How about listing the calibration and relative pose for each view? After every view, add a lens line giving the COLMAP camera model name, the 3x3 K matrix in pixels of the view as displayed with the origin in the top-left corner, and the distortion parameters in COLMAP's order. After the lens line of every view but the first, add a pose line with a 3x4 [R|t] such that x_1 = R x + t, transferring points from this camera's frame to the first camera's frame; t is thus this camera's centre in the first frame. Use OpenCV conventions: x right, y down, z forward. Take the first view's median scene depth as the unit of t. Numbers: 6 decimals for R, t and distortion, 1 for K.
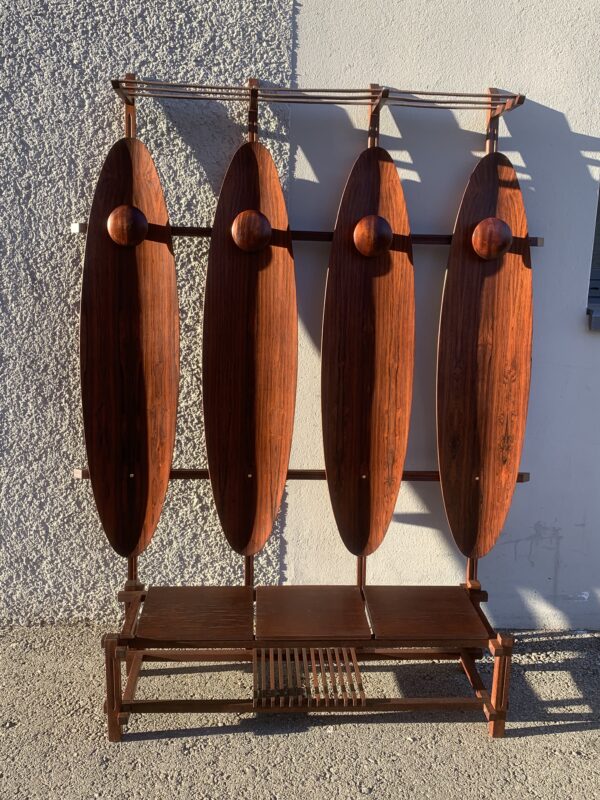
lens RADIAL K [[755.0, 0, 298.7], [0, 755.0, 385.7], [0, 0, 1]] dist [0.067741, -0.152561]
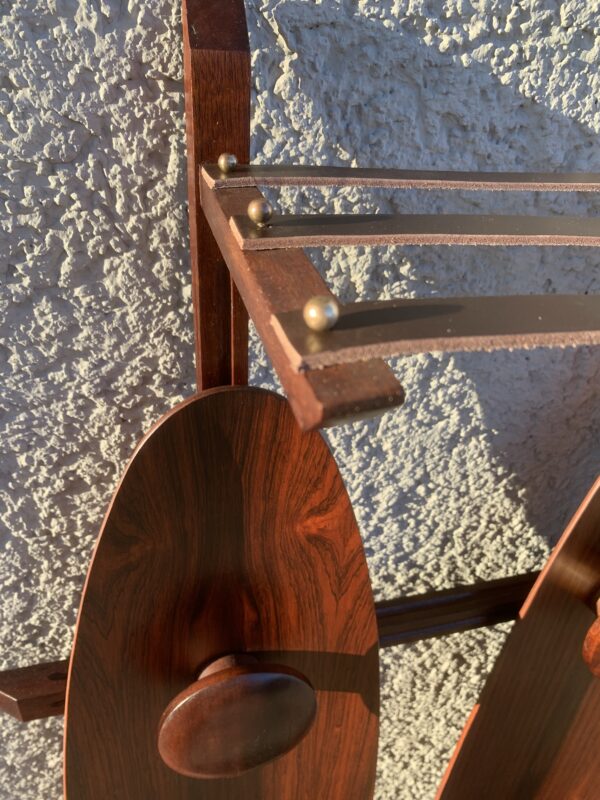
lens RADIAL K [[615.2, 0, 296.8], [0, 615.2, 392.1], [0, 0, 1]] dist [0.010850, 0.000600]
pose [[0.974463, -0.087046, 0.206989, -0.227488], [-0.007180, 0.909255, 0.416177, -0.372143], [-0.224433, -0.407035, 0.885411, 0.819831]]
